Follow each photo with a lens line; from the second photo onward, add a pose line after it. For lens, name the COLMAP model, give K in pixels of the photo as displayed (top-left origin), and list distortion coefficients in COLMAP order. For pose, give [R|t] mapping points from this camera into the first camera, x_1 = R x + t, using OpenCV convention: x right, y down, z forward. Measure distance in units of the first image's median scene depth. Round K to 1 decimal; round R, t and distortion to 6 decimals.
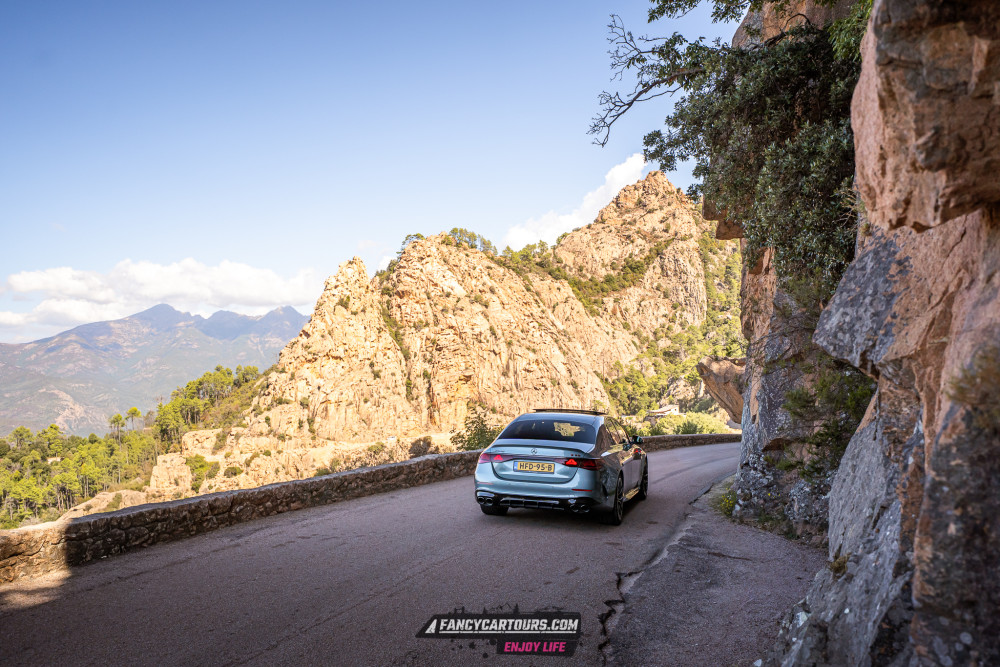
lens RADIAL K [[916.0, 0, 500.9], [0, 916.0, 320.7], [0, 0, 1]] dist [0.088451, 0.015879]
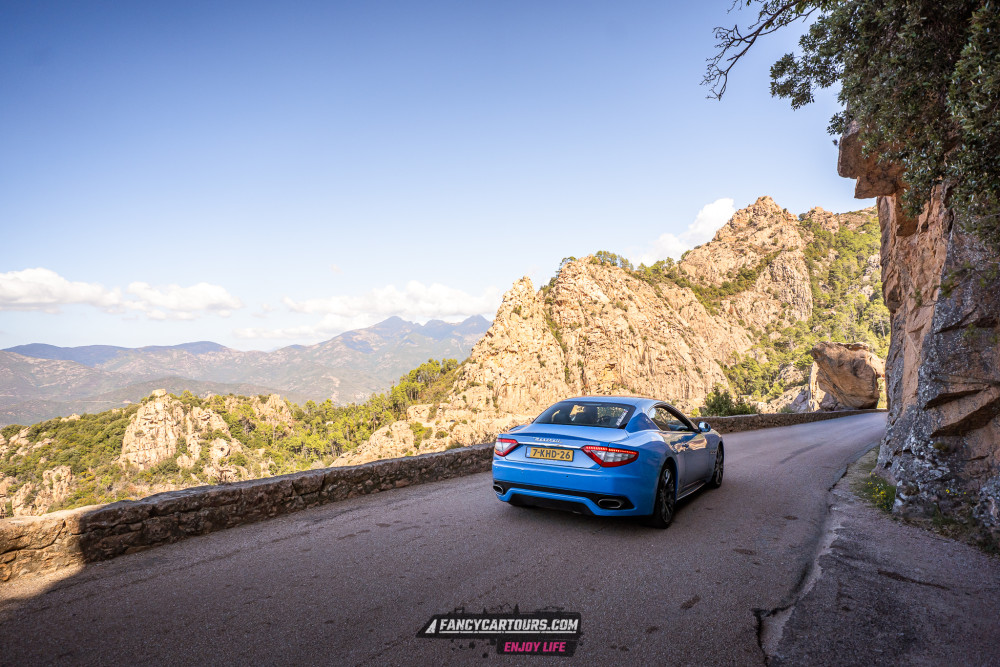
lens RADIAL K [[626.9, 0, 494.0], [0, 626.9, 331.6], [0, 0, 1]] dist [-0.012054, 0.065425]
pose [[0.970707, -0.022803, -0.239183, 0.014448], [0.023774, 0.999717, 0.001178, 0.008954], [0.239089, -0.006830, 0.970974, 0.101194]]
